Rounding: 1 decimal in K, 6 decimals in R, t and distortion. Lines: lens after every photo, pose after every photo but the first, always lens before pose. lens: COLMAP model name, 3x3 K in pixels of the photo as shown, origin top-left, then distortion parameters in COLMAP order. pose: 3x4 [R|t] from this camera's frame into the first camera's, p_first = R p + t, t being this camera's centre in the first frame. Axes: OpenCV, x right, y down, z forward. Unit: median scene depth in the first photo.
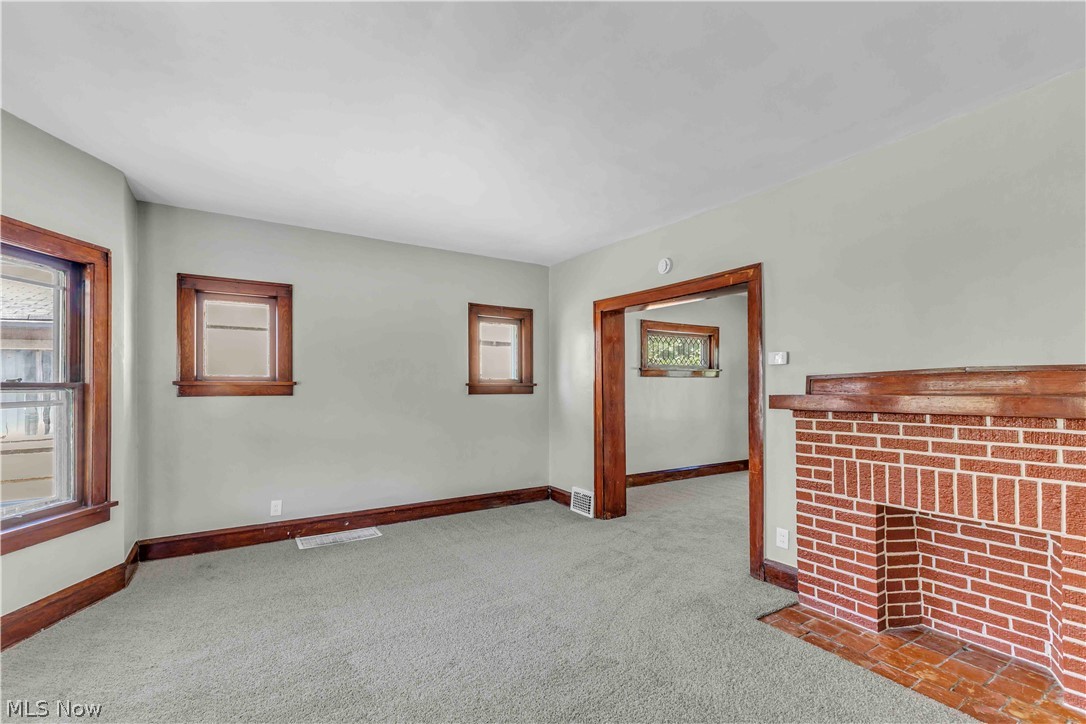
lens RADIAL K [[470.8, 0, 538.3], [0, 470.8, 377.9], [0, 0, 1]] dist [0.002678, 0.000170]
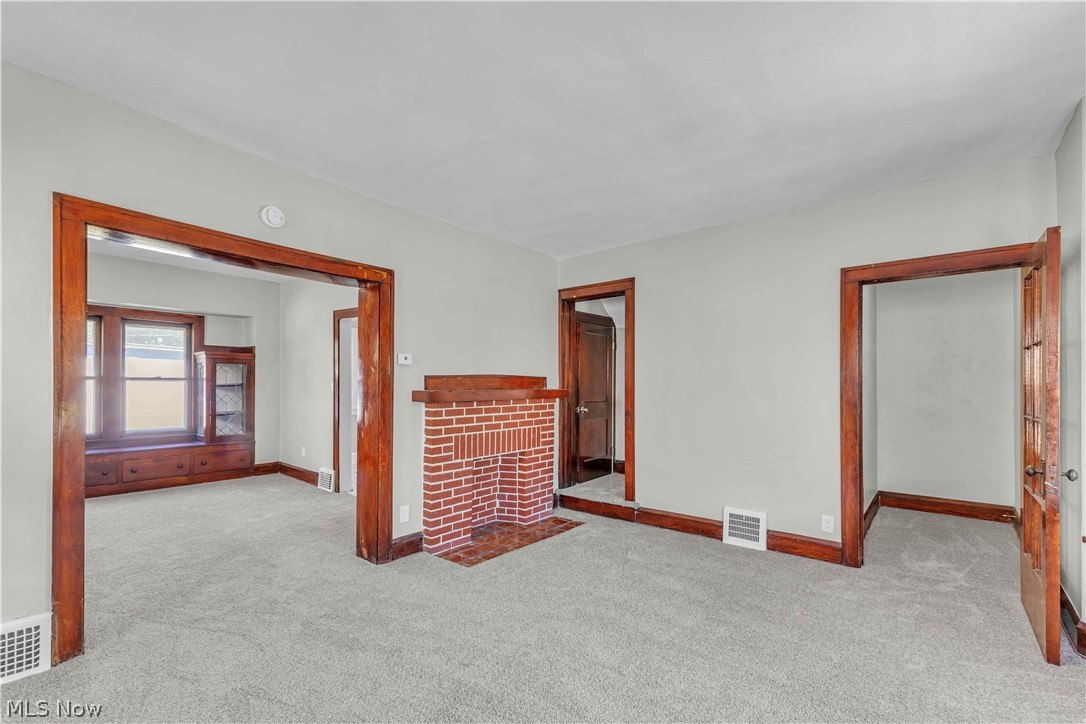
lens RADIAL K [[470.8, 0, 538.3], [0, 470.8, 377.9], [0, 0, 1]] dist [0.002678, 0.000170]
pose [[-0.293728, 0.016944, 0.955739, -0.809498], [-0.024407, 0.999384, -0.025218, 0.029354], [-0.955577, -0.030734, -0.293133, 1.203698]]
